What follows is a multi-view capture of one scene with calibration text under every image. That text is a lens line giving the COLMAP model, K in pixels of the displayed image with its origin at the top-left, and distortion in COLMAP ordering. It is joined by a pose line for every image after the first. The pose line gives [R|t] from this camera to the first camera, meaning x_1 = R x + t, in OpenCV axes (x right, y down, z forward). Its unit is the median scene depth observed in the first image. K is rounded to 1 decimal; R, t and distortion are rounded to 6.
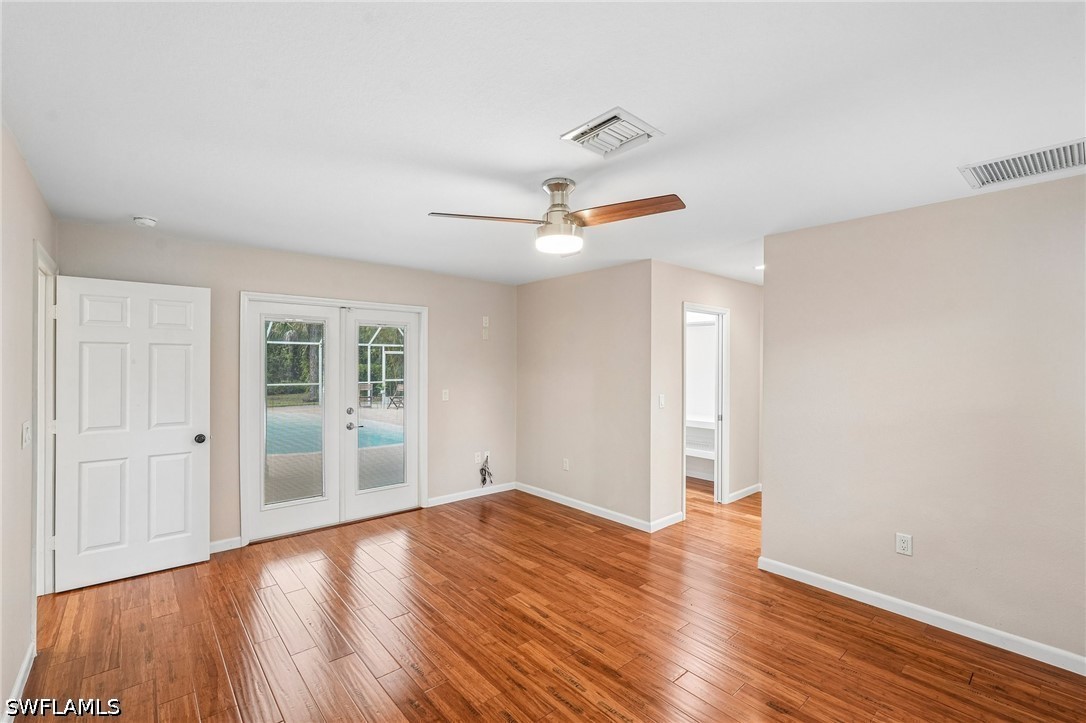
lens RADIAL K [[478.2, 0, 543.0], [0, 478.2, 361.5], [0, 0, 1]] dist [-0.000201, 0.000279]
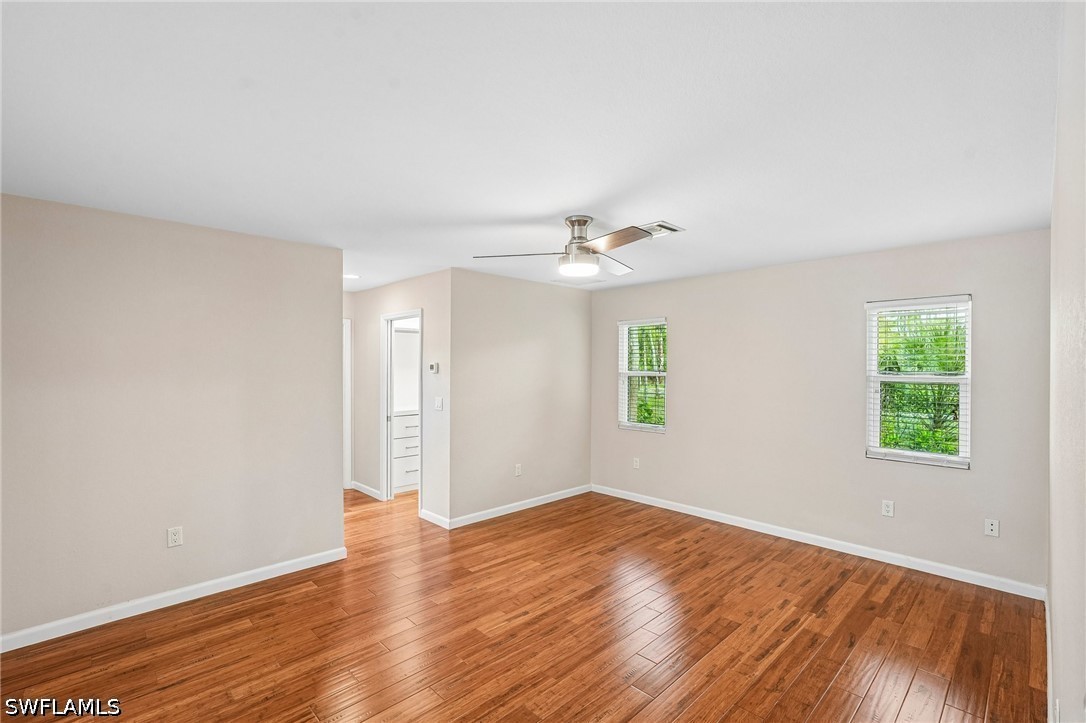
lens RADIAL K [[482.2, 0, 546.0], [0, 482.2, 359.2], [0, 0, 1]] dist [-0.005562, 0.006700]
pose [[-0.059249, 0.013200, 0.998156, -0.991406], [-0.006729, 0.999885, -0.013622, -0.003095], [-0.998221, -0.007524, -0.059153, 0.968247]]
